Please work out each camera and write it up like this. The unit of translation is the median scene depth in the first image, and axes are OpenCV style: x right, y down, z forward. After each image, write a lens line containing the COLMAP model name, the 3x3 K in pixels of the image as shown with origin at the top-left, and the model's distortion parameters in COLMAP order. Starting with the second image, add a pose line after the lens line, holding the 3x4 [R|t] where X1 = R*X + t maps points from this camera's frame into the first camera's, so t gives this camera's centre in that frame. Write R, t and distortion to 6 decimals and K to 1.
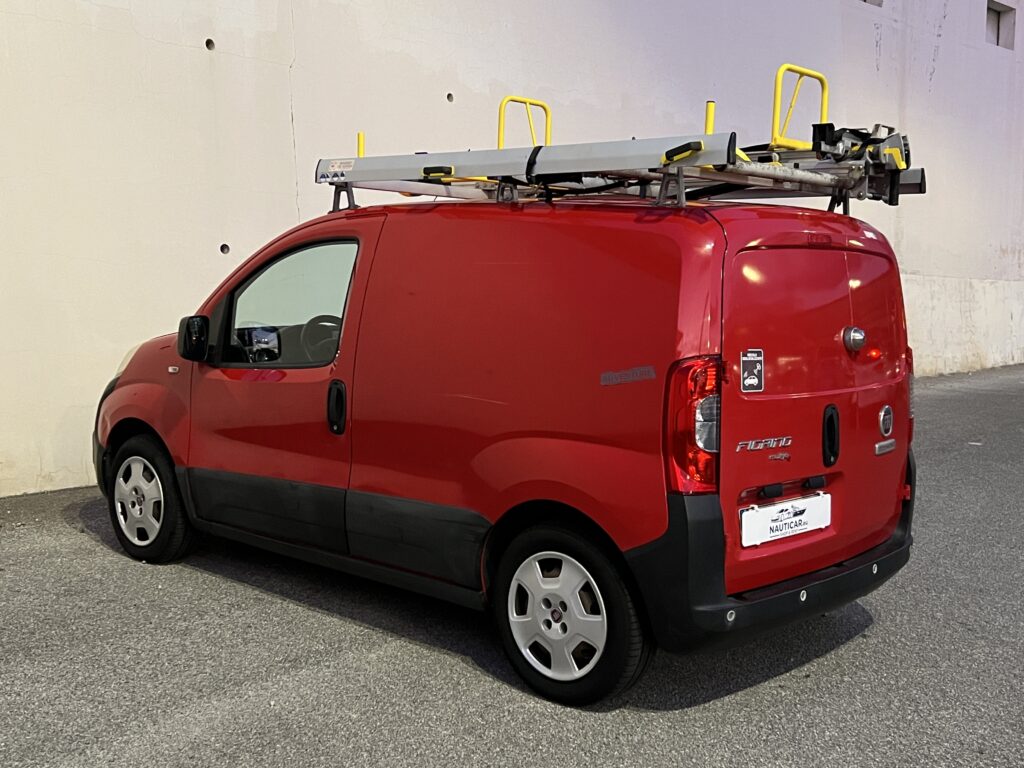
lens RADIAL K [[1146.2, 0, 510.4], [0, 1146.2, 431.3], [0, 0, 1]] dist [0.217961, -0.596425]
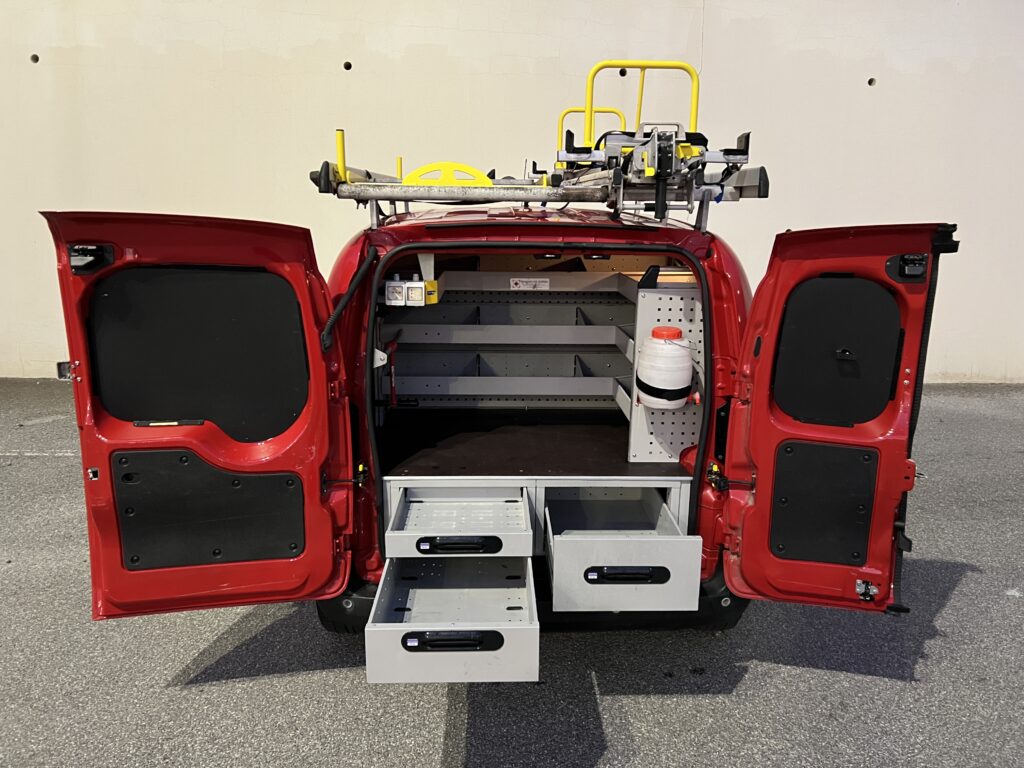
lens RADIAL K [[769.4, 0, 517.1], [0, 769.4, 404.3], [0, 0, 1]] dist [0.060393, -0.072757]
pose [[0.692881, 0.163501, -0.702270, 0.740863], [-0.091384, 0.986011, 0.139398, -0.139978], [0.715237, -0.032409, 0.698130, 0.567900]]
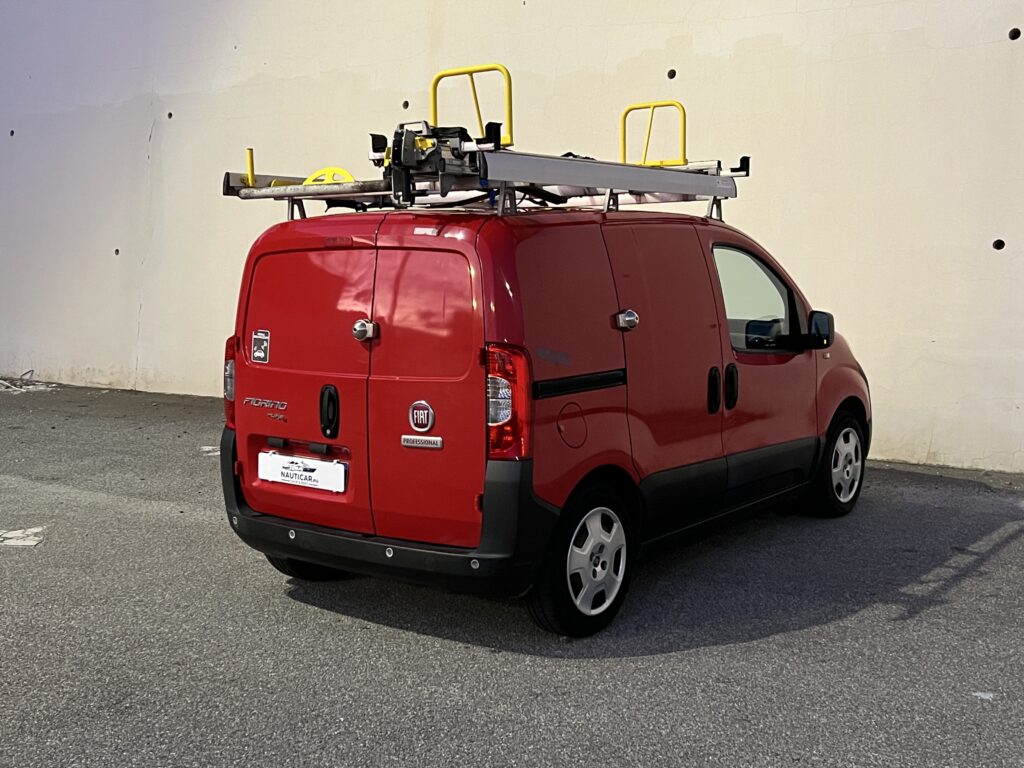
lens RADIAL K [[1146.2, 0, 510.4], [0, 1146.2, 431.3], [0, 0, 1]] dist [0.217961, -0.596425]
pose [[0.092280, 0.118719, -0.988630, 1.477070], [-0.117549, 0.987223, 0.107578, -0.125622], [0.988770, 0.106285, 0.105056, 1.094312]]
